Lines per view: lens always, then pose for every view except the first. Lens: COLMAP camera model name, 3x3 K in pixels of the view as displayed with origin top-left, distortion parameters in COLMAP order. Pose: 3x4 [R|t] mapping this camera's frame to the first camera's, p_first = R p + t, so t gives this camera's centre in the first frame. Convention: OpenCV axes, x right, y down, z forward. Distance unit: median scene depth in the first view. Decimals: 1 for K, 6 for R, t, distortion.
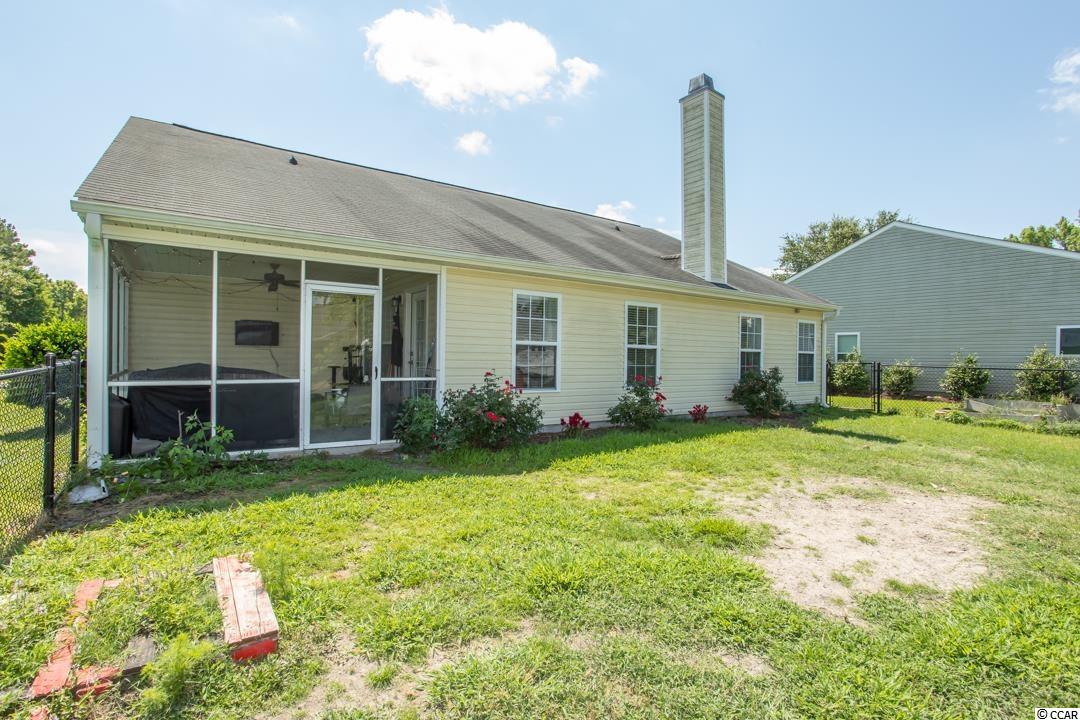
lens RADIAL K [[521.1, 0, 535.5], [0, 521.1, 359.8], [0, 0, 1]] dist [-0.036657, 0.019514]
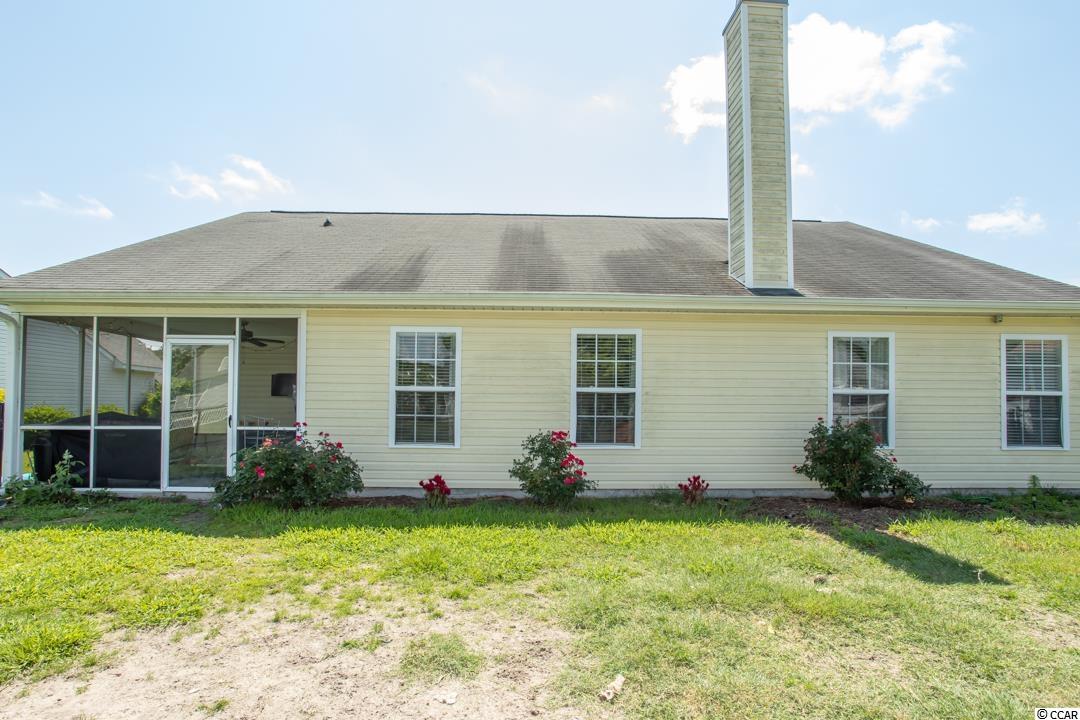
lens RADIAL K [[551.9, 0, 550.2], [0, 551.9, 396.2], [0, 0, 1]] dist [-0.017889, 0.002174]
pose [[0.833313, -0.015968, -0.552571, 0.786992], [0.001110, 0.999629, -0.027213, 0.005581], [0.552800, 0.022063, 0.833022, 0.448175]]
